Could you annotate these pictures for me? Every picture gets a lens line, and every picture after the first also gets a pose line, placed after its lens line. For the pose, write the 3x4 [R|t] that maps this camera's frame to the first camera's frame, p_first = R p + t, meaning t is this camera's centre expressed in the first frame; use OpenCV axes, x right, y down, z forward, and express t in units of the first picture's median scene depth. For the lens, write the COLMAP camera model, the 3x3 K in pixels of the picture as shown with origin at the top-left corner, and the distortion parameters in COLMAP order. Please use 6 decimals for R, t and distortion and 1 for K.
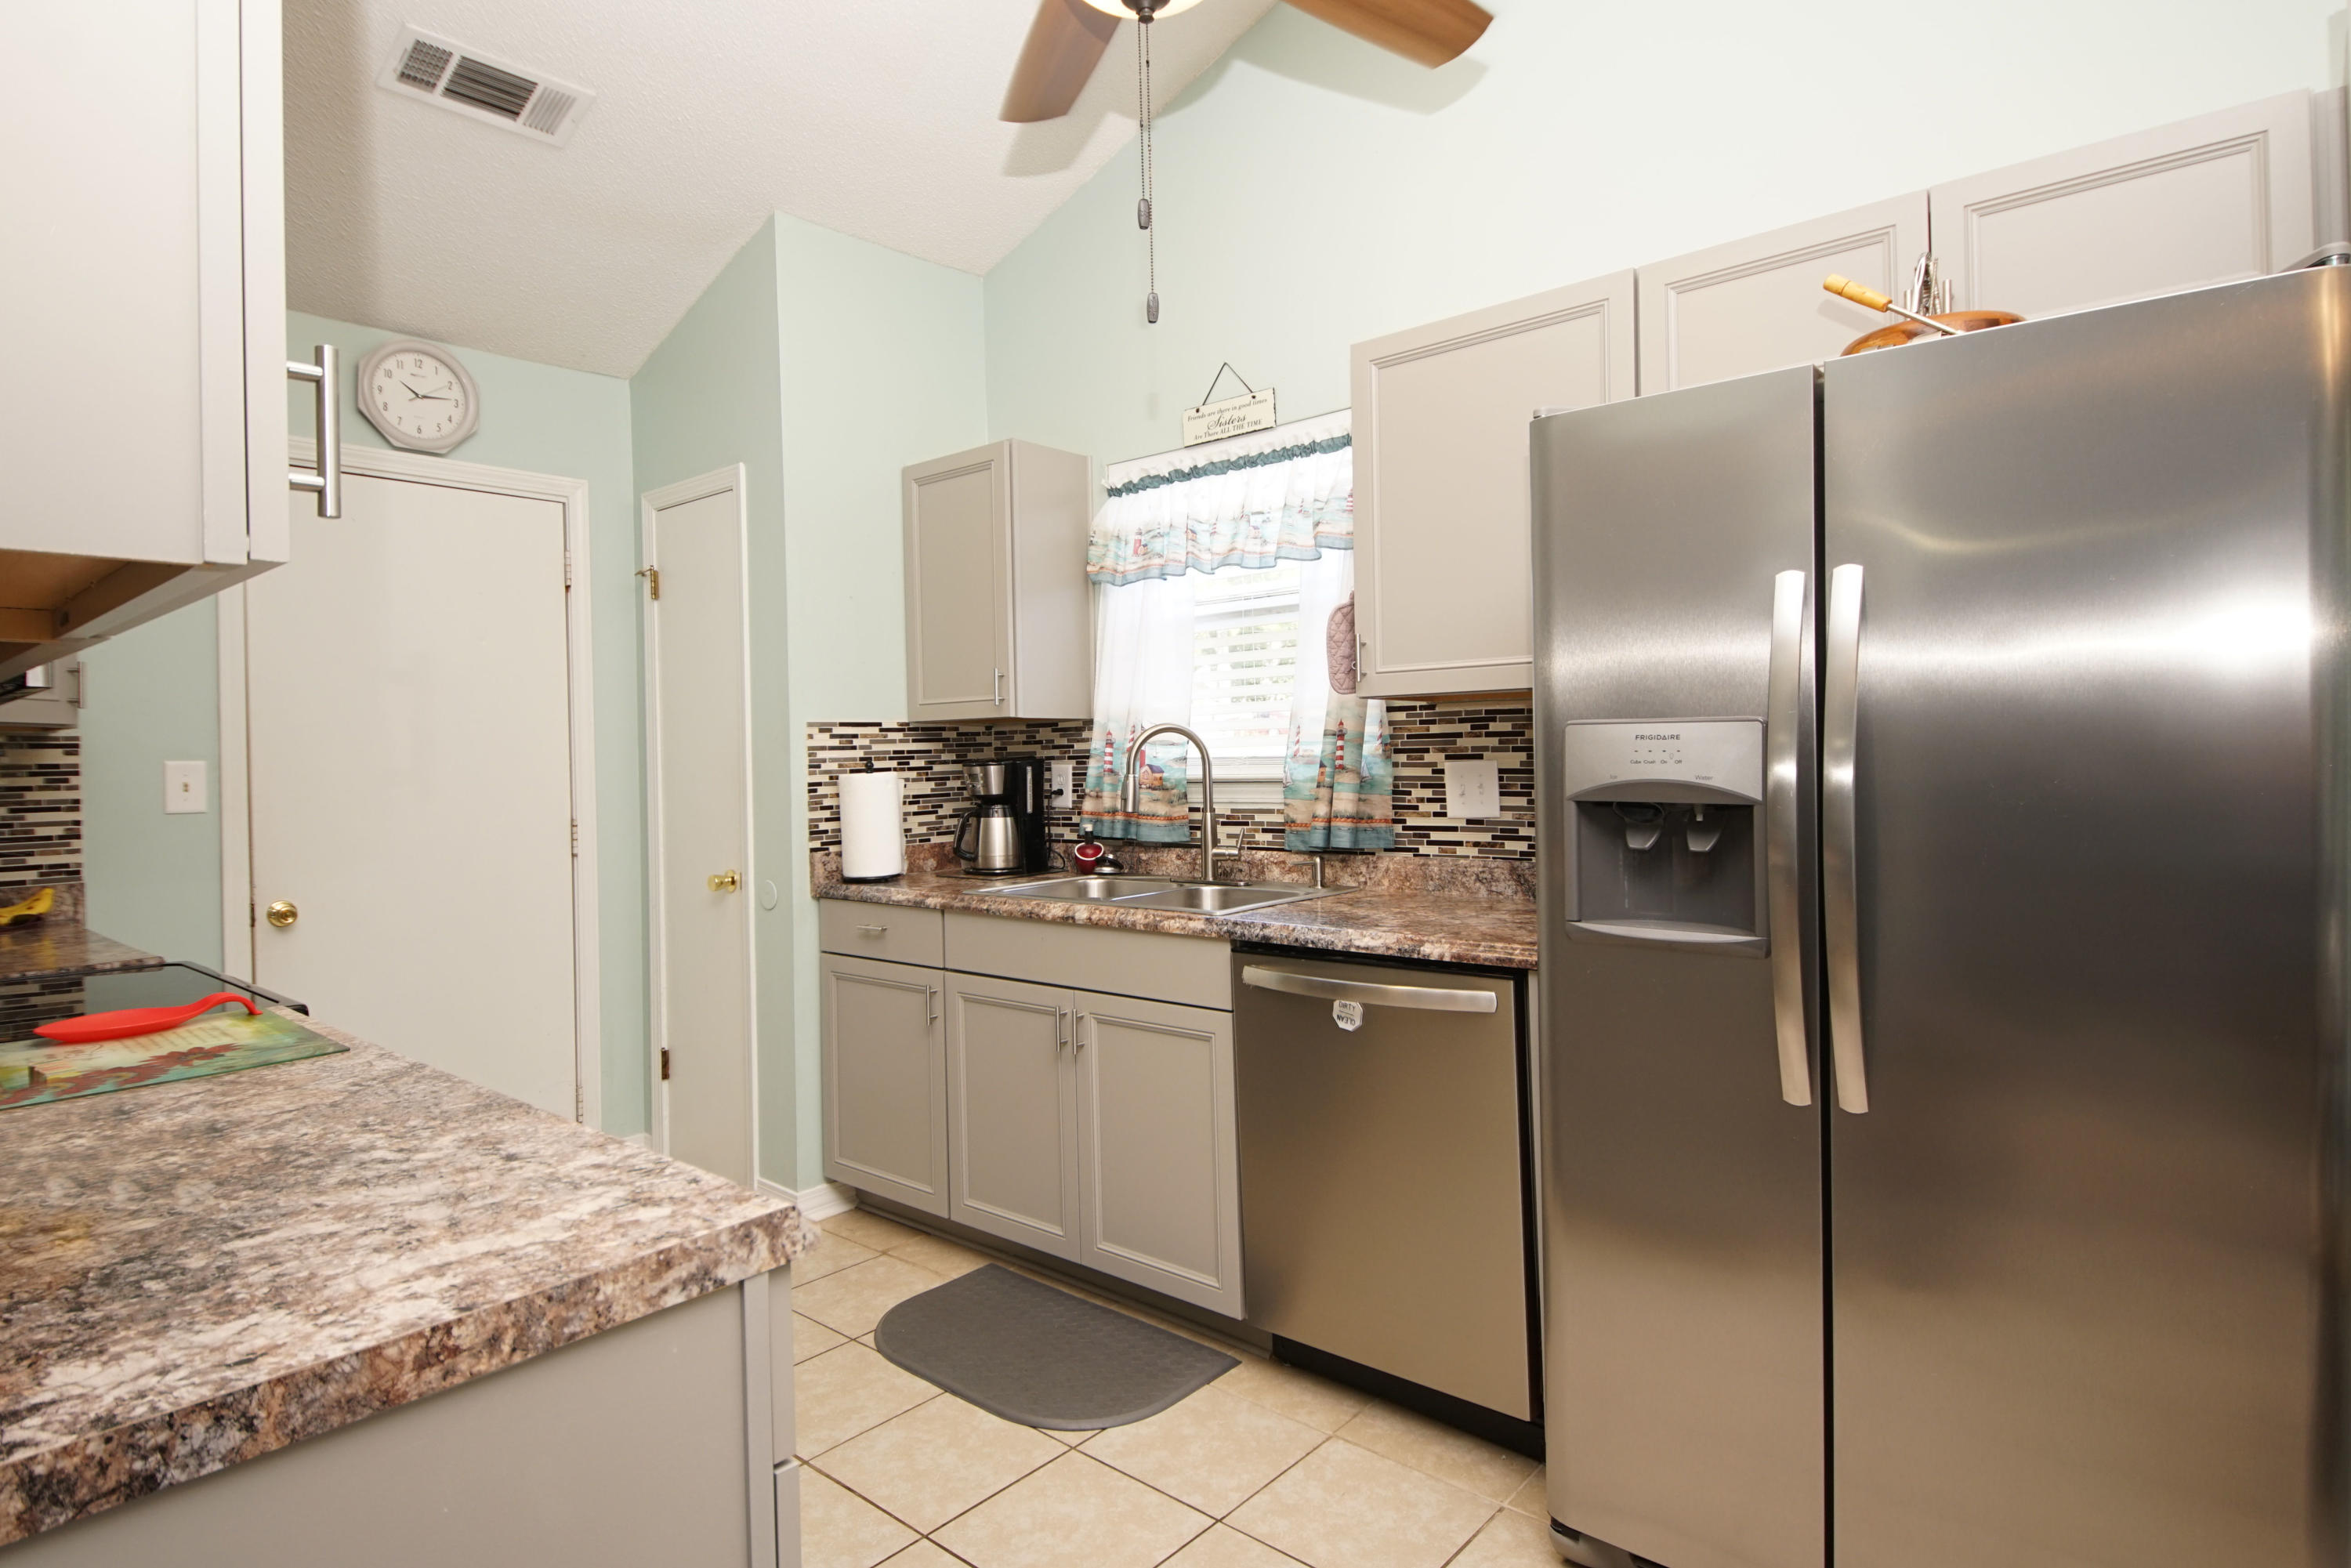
lens RADIAL K [[1259.3, 0, 1152.3], [0, 1259.3, 762.0], [0, 0, 1]] dist [0.029113, -0.028607]
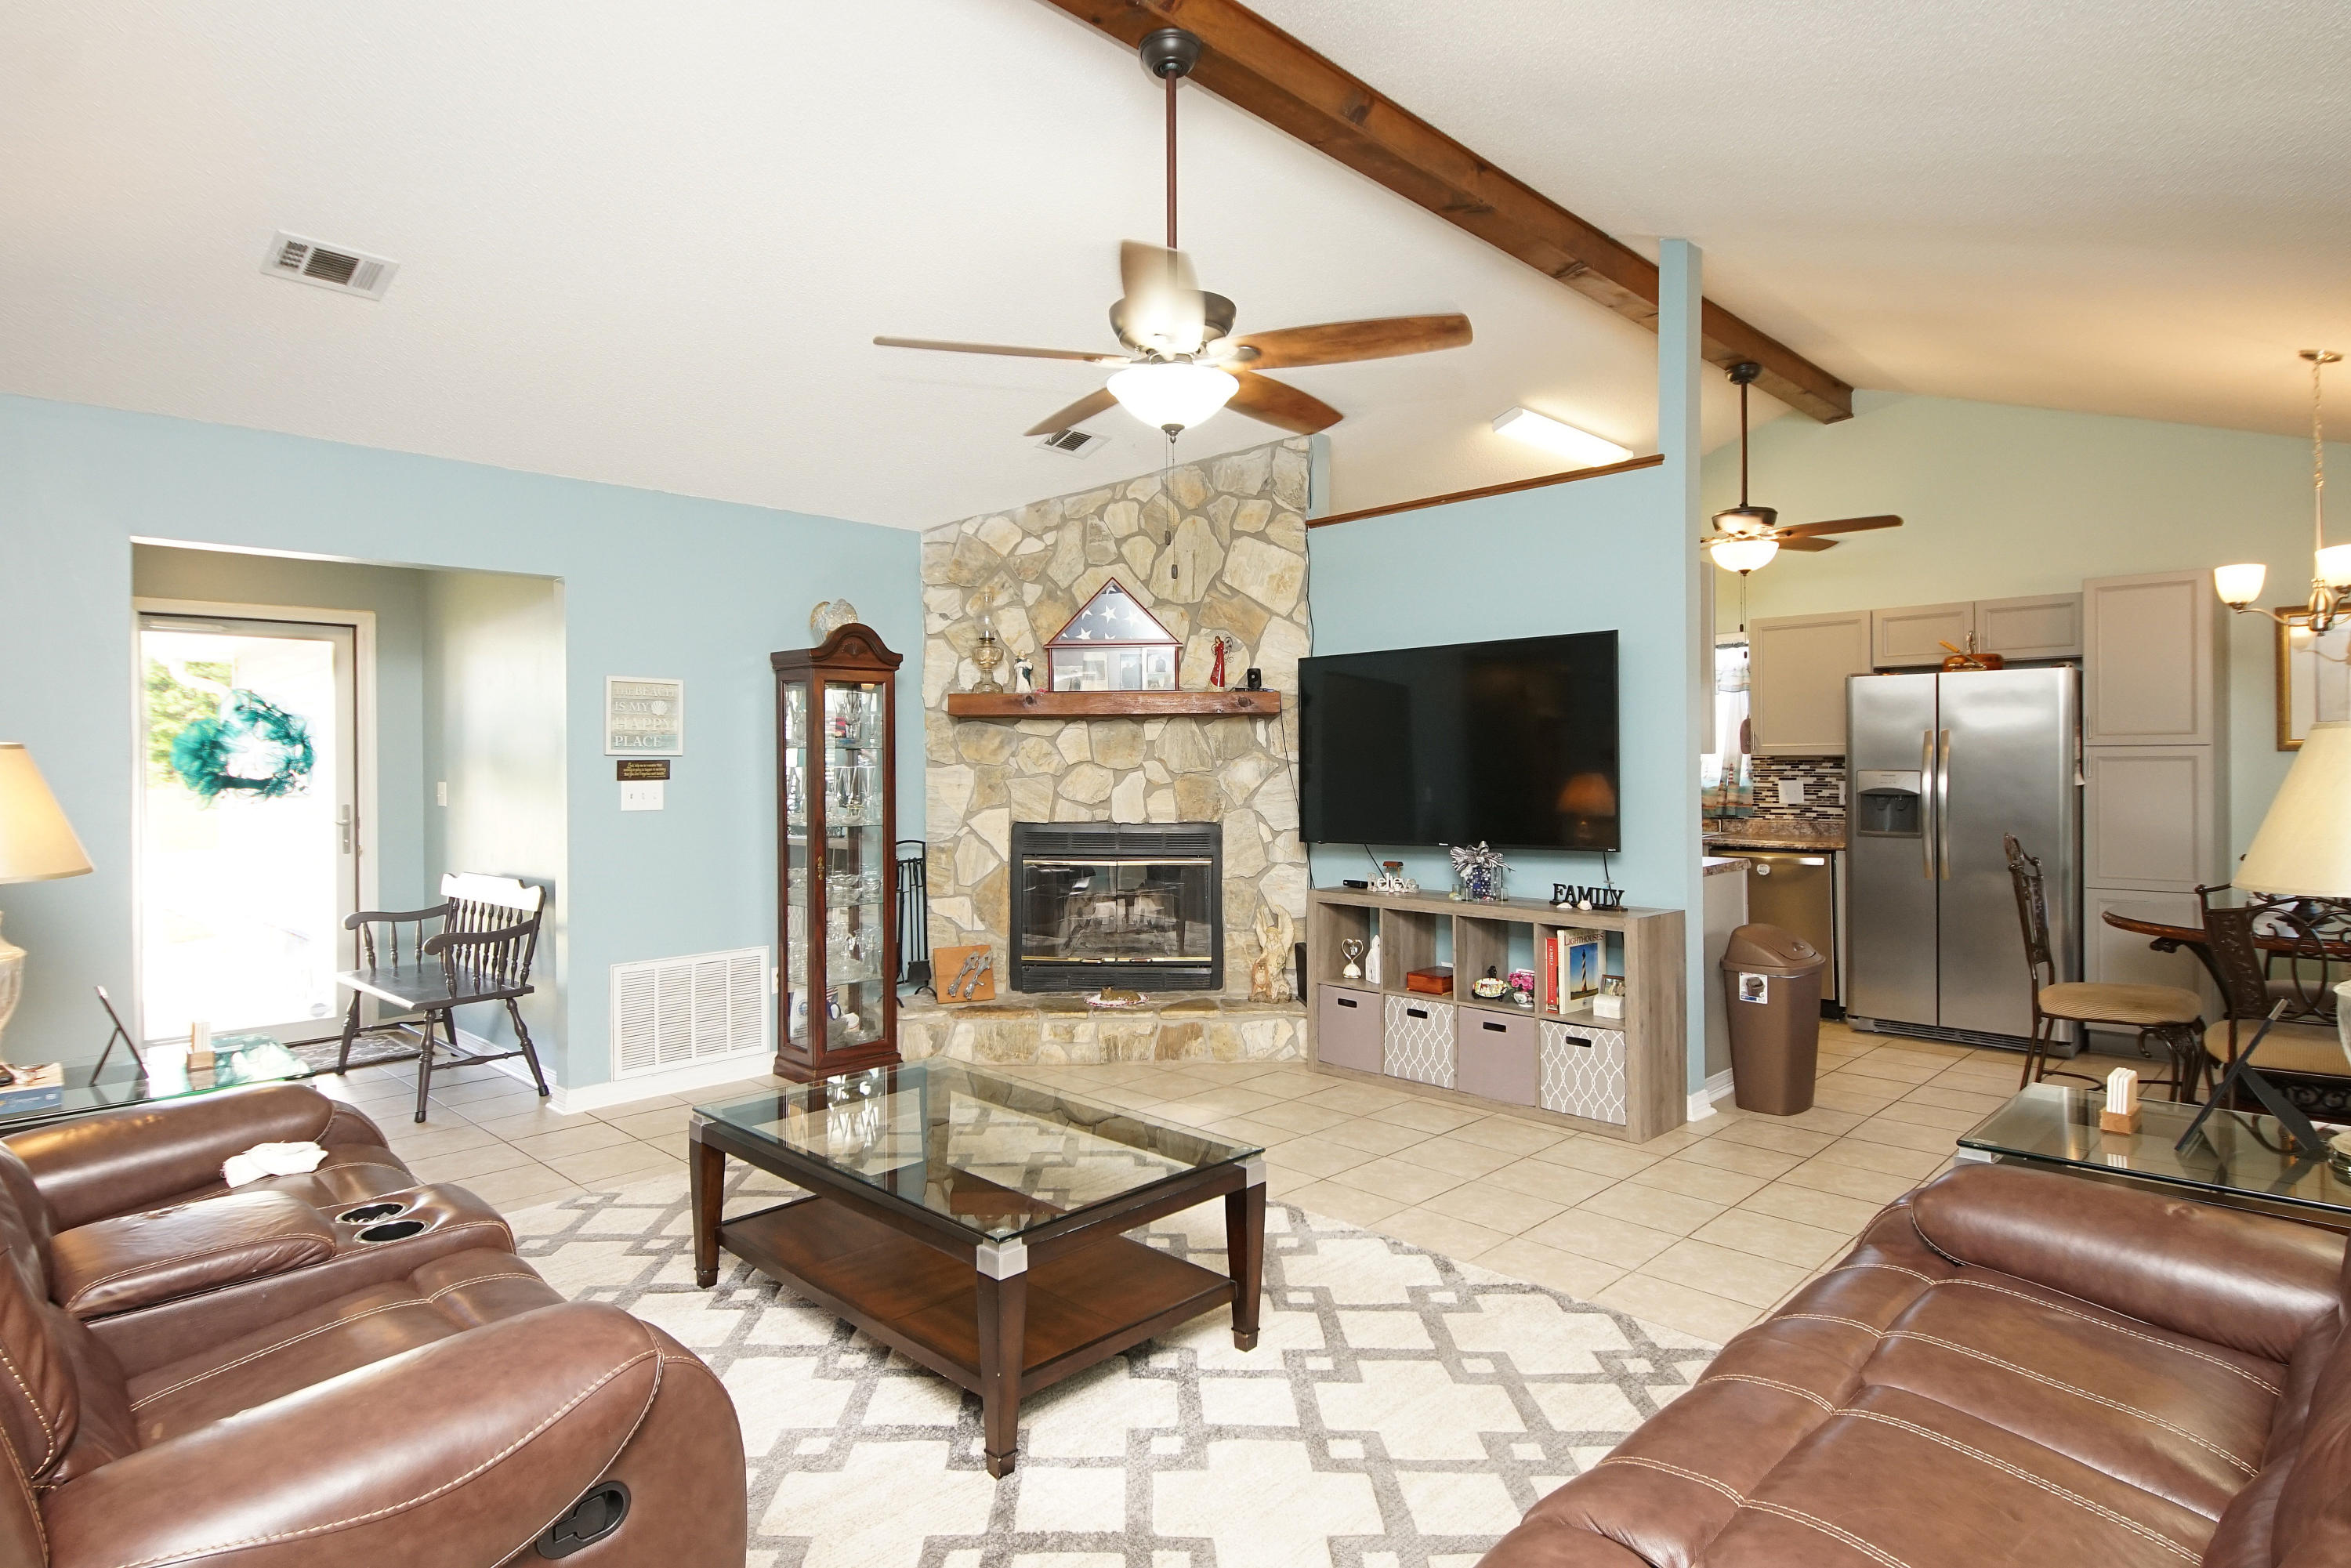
lens RADIAL K [[1259.3, 0, 1152.1], [0, 1259.3, 760.8], [0, 0, 1]] dist [0.029113, -0.028607]
pose [[0.997993, 0.013219, -0.061937, -0.762364], [-0.013766, 0.999870, -0.008424, -0.001484], [0.061817, 0.009259, 0.998045, -1.412047]]
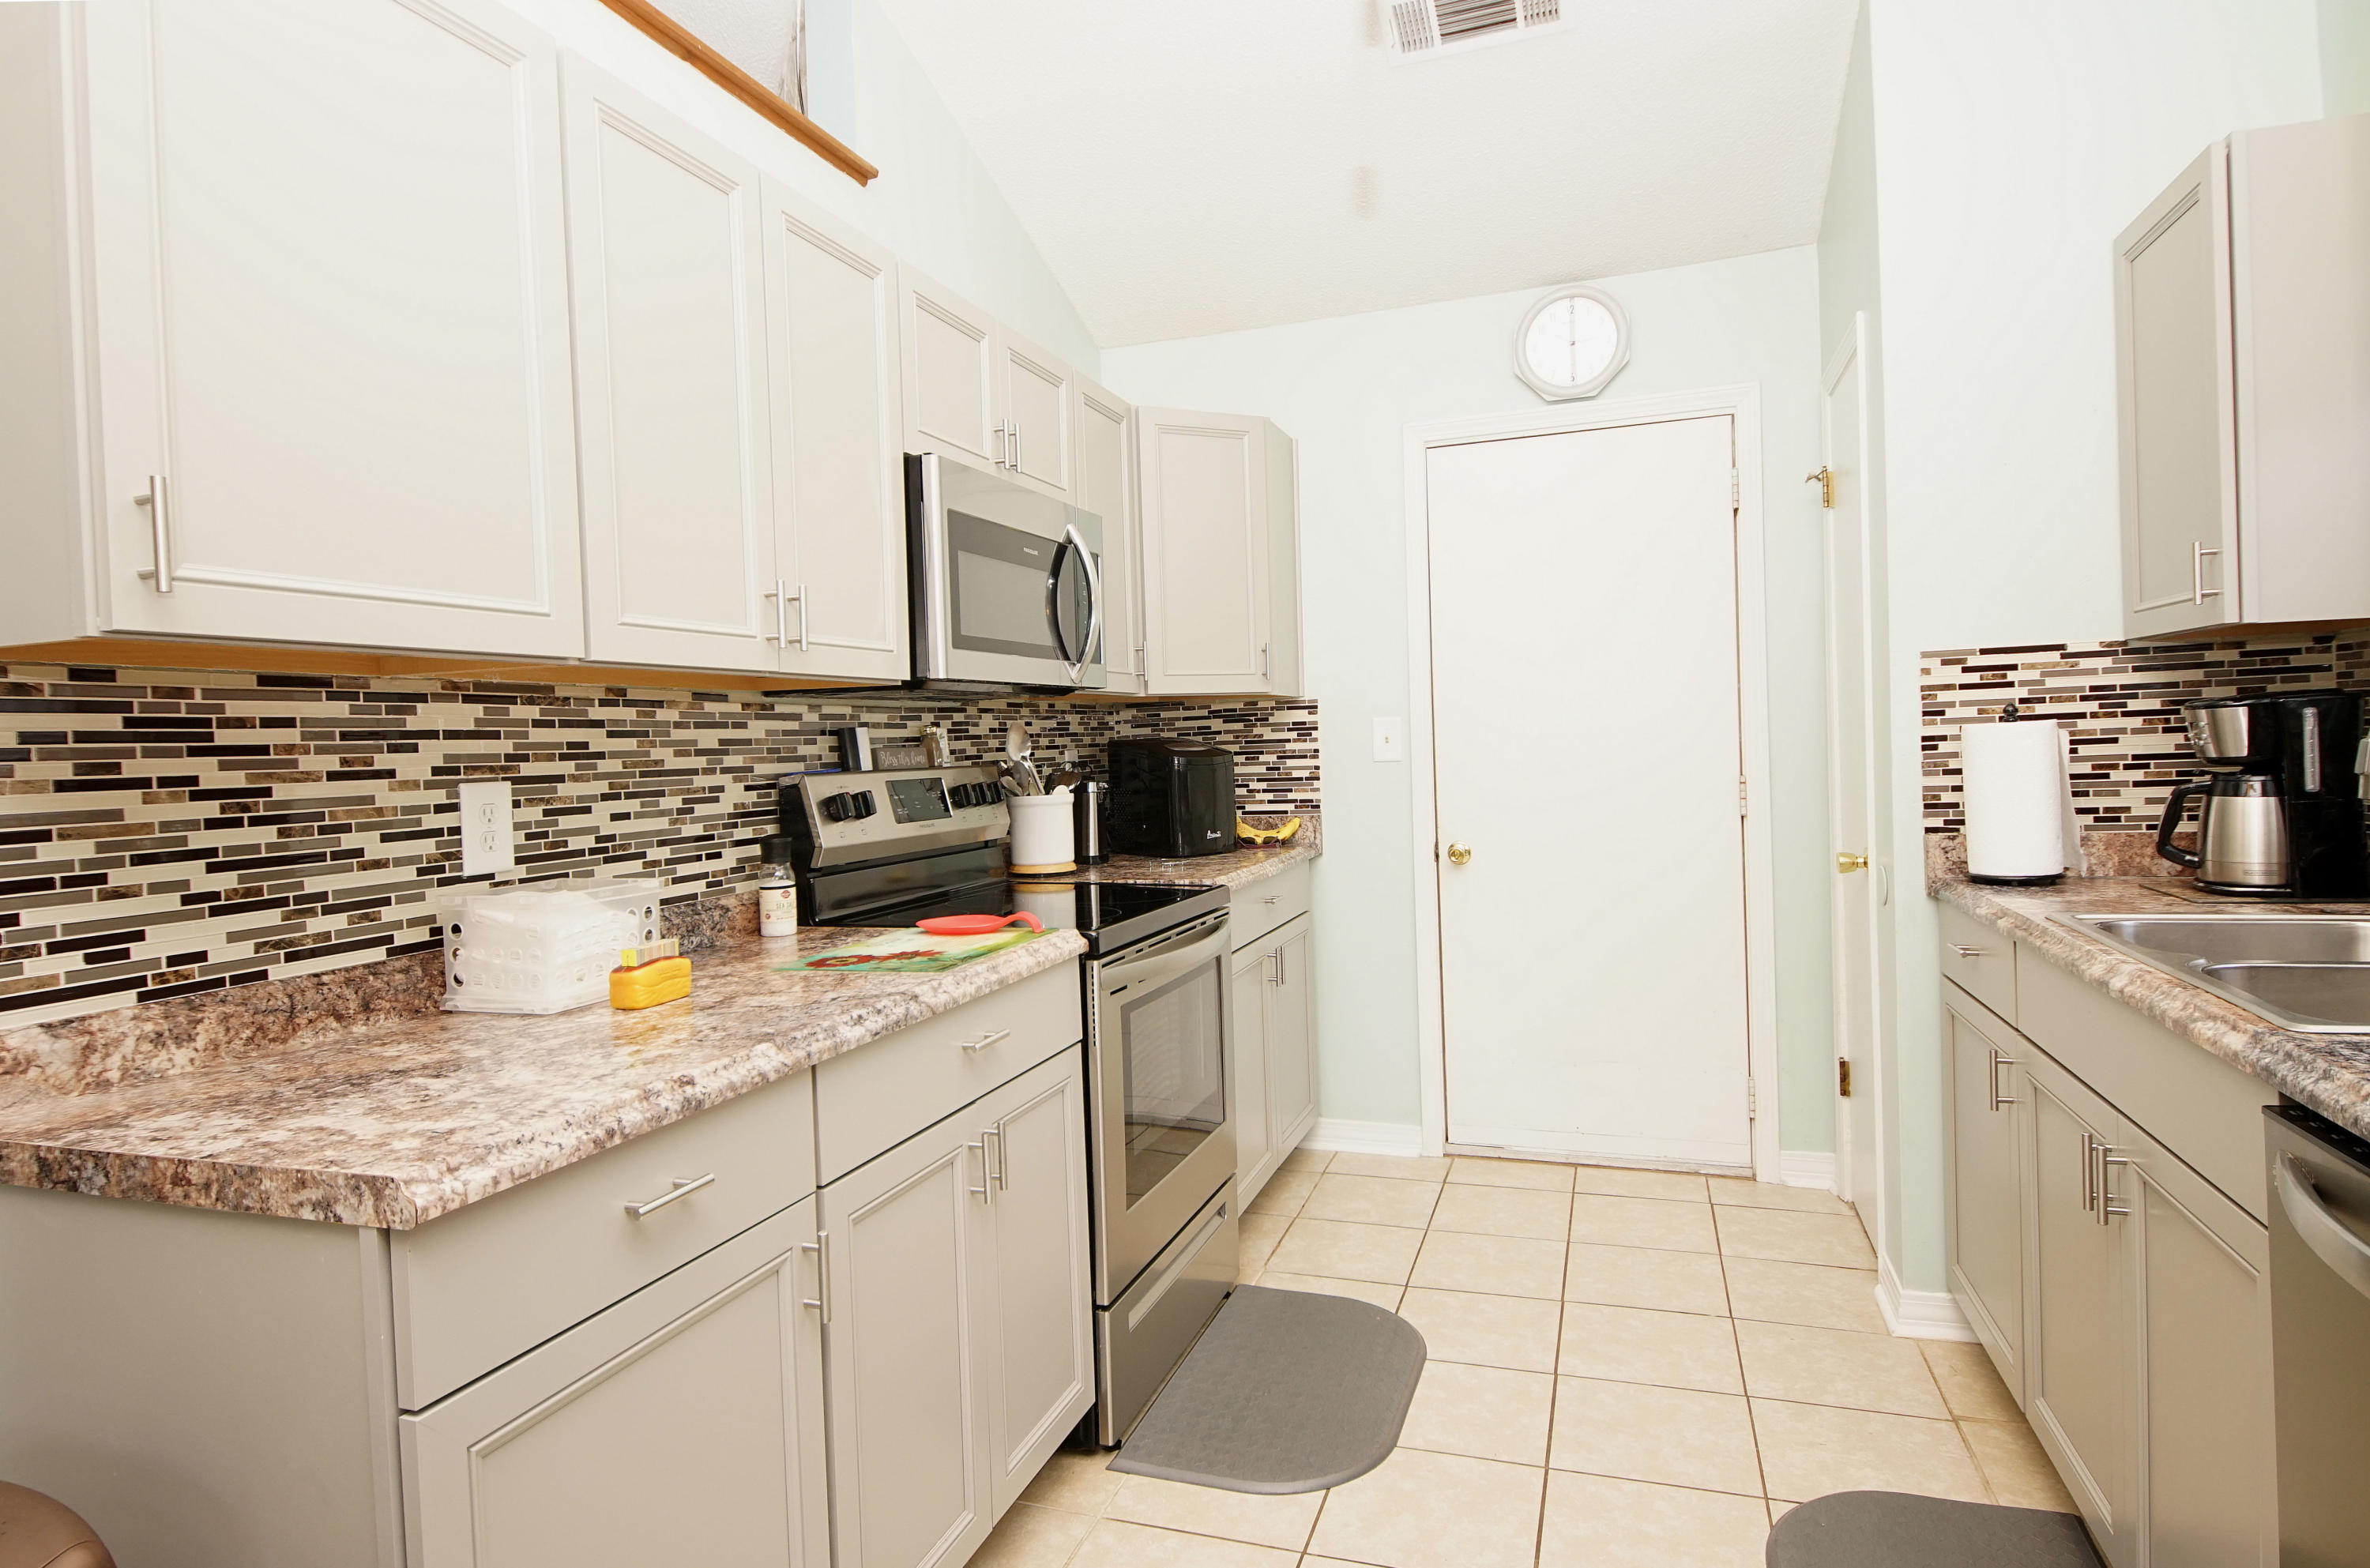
lens RADIAL K [[1298.1, 0, 1165.7], [0, 1298.1, 767.6], [0, 0, 1]] dist [0.020718, -0.017680]
pose [[0.376581, 0.026093, -0.926016, 0.278113], [0.024096, 0.998989, 0.037949, -0.004664], [0.926070, -0.036604, 0.375571, 0.349093]]
